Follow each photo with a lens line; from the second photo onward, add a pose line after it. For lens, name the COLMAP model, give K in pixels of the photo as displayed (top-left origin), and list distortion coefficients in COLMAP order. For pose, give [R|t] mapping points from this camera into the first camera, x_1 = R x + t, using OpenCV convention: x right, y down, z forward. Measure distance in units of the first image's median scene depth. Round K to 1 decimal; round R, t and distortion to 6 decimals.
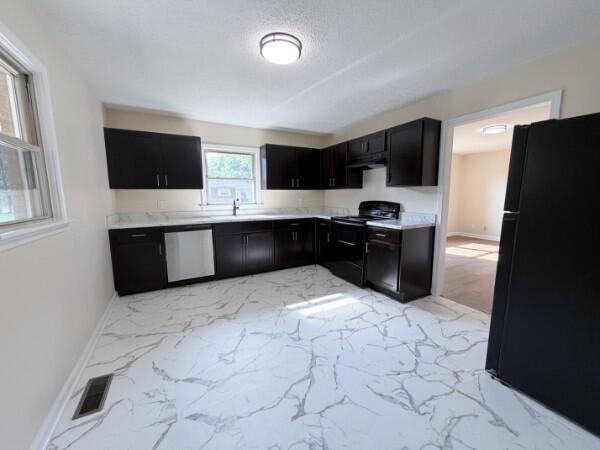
lens RADIAL K [[240.8, 0, 300.3], [0, 240.8, 223.4], [0, 0, 1]] dist [-0.001136, 0.001023]
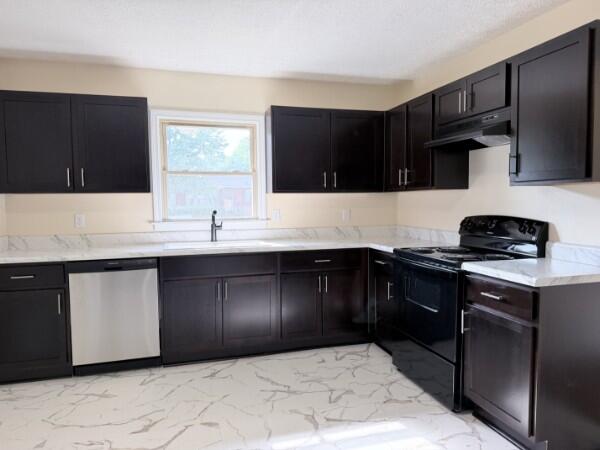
lens RADIAL K [[424.9, 0, 302.5], [0, 424.9, 225.9], [0, 0, 1]] dist [0.023882, -0.029576]
pose [[0.978420, 0.009771, -0.206396, 0.145071], [-0.021699, 0.998217, -0.055607, -0.024606], [0.205485, 0.058886, 0.976887, 0.156318]]
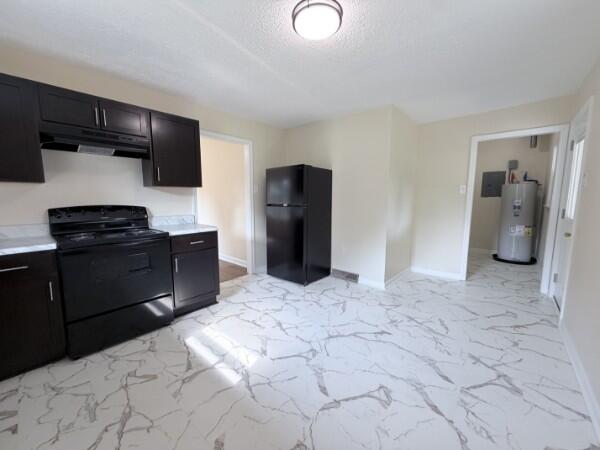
lens RADIAL K [[240.8, 0, 298.0], [0, 240.8, 220.2], [0, 0, 1]] dist [-0.001136, 0.001023]
pose [[-0.343006, -0.085877, 0.935399, -0.533333], [0.113115, 0.984789, 0.131890, -0.093084], [-0.932497, 0.151047, -0.328075, 0.844410]]
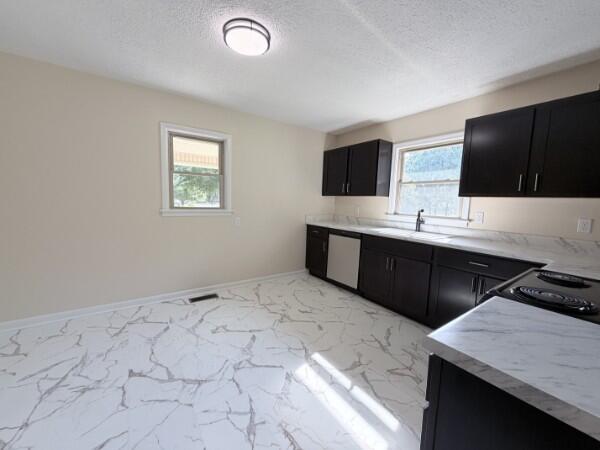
lens RADIAL K [[240.8, 0, 298.4], [0, 240.8, 222.6], [0, 0, 1]] dist [-0.001136, 0.001023]
pose [[0.111586, 0.104550, -0.988240, 0.531499], [-0.149041, 0.984963, 0.087374, -0.087948], [0.982515, 0.137538, 0.125491, 0.682745]]
